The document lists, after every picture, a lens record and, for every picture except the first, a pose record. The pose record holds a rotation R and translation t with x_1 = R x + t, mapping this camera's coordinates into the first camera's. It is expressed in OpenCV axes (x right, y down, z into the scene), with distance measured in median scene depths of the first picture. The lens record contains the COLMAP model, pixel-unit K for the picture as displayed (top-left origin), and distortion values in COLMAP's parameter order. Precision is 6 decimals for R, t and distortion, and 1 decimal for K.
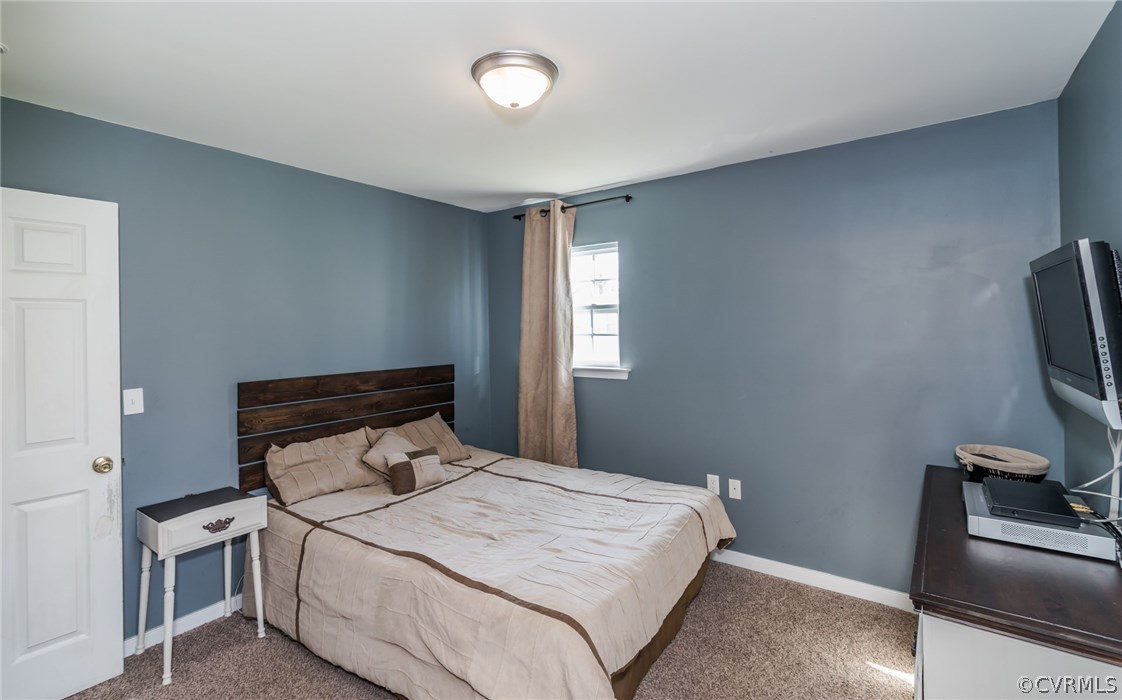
lens RADIAL K [[514.0, 0, 561.3], [0, 514.0, 328.6], [0, 0, 1]] dist [-0.002248, -0.000233]
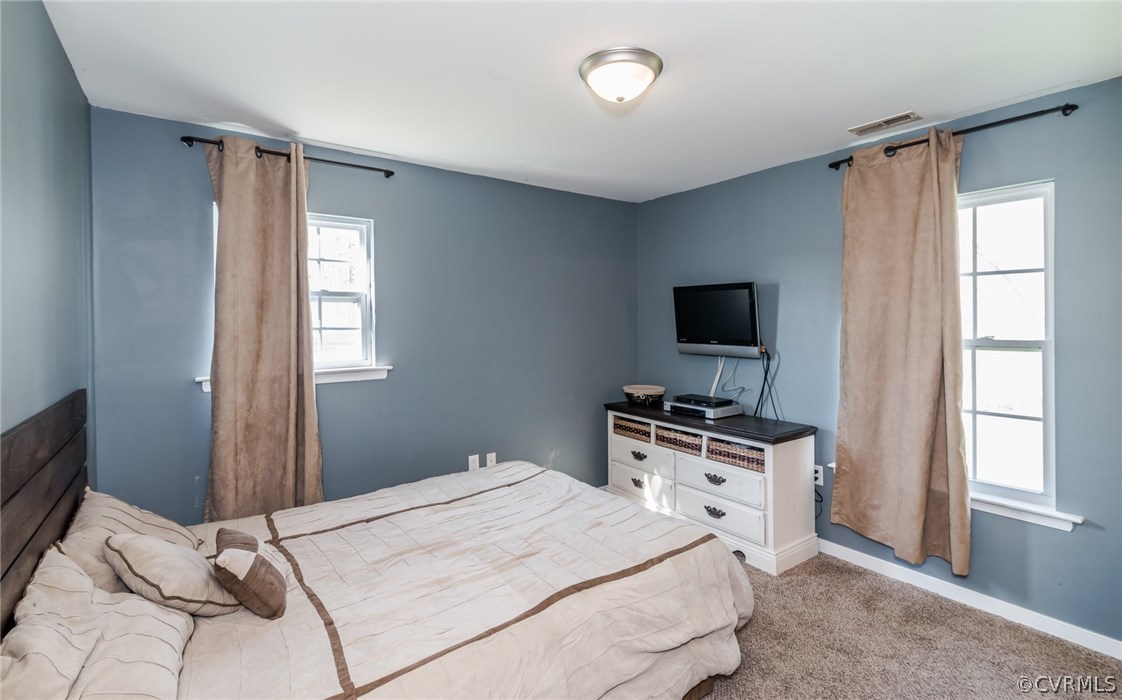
lens RADIAL K [[514.0, 0, 561.3], [0, 514.0, 328.6], [0, 0, 1]] dist [-0.002248, -0.000233]
pose [[0.294204, -0.004077, 0.955734, -0.655806], [0.011260, 0.999936, 0.000800, 0.016790], [-0.955676, 0.010526, 0.294231, 0.475477]]
